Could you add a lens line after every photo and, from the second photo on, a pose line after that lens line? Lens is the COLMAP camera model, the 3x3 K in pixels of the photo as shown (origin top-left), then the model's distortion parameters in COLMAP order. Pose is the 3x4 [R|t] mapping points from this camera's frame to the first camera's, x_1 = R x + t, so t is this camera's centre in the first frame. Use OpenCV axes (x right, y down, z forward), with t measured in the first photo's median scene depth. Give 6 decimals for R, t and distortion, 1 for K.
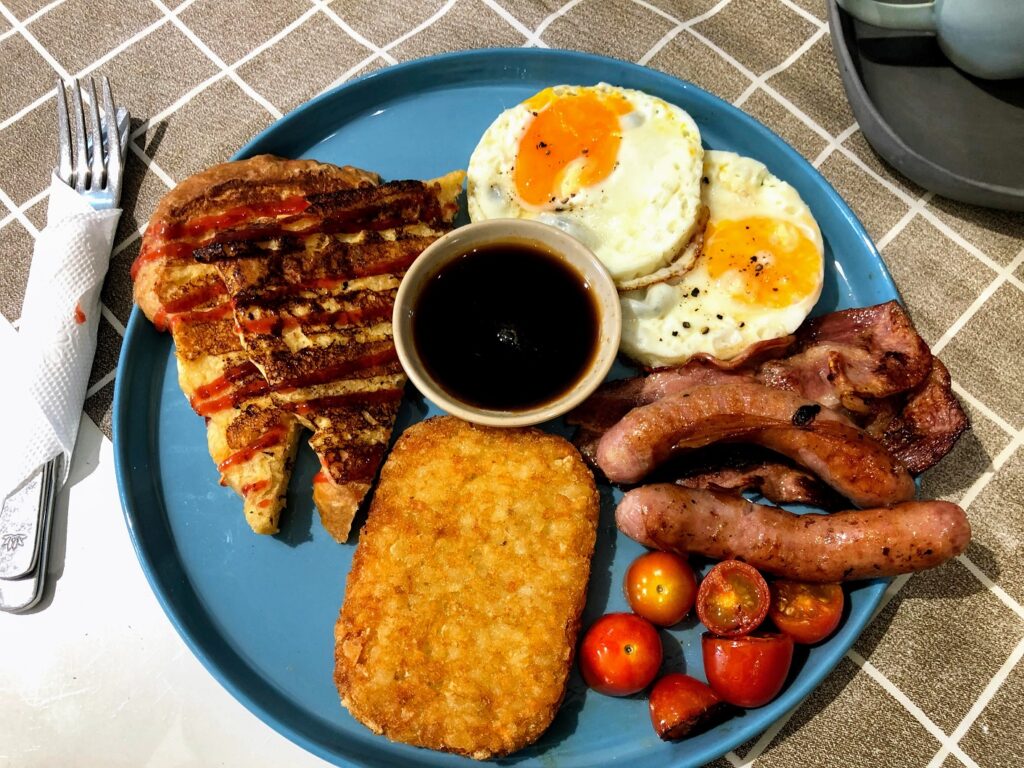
lens RADIAL K [[809.6, 0, 512.0], [0, 809.6, 384.0], [0, 0, 1]] dist [0.019928, 0.000295]
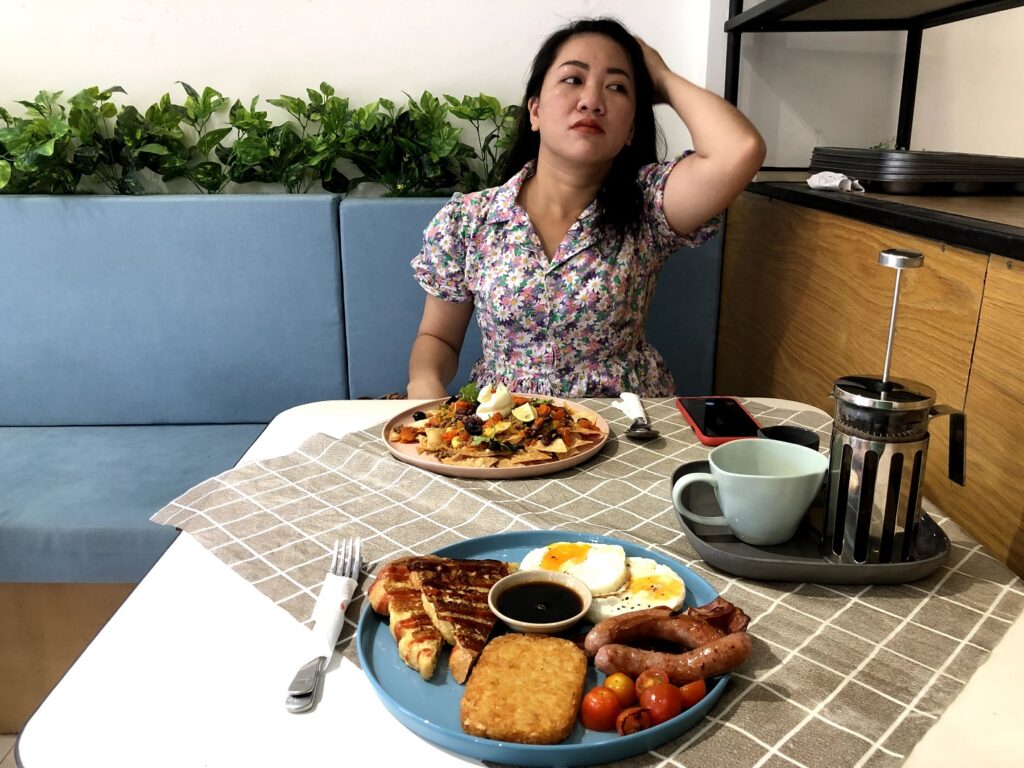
lens RADIAL K [[809.6, 0, 512.0], [0, 809.6, 384.0], [0, 0, 1]] dist [0.019928, 0.000295]
pose [[0.999826, -0.014029, -0.012316, -0.048232], [-0.001200, 0.610056, -0.792357, 1.345268], [0.018629, 0.792234, 0.609933, -0.829230]]
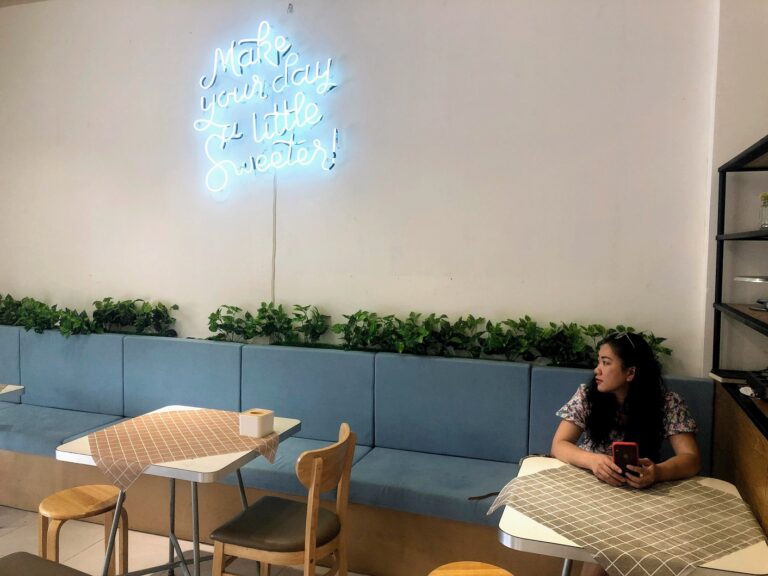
lens RADIAL K [[607.2, 0, 384.0], [0, 607.2, 288.0], [0, 0, 1]] dist [0.019928, 0.000295]
pose [[0.929746, 0.019921, -0.367661, 0.107527], [-0.344148, 0.401995, -0.848506, 5.166437], [0.130895, 0.915425, 0.380609, -3.978172]]
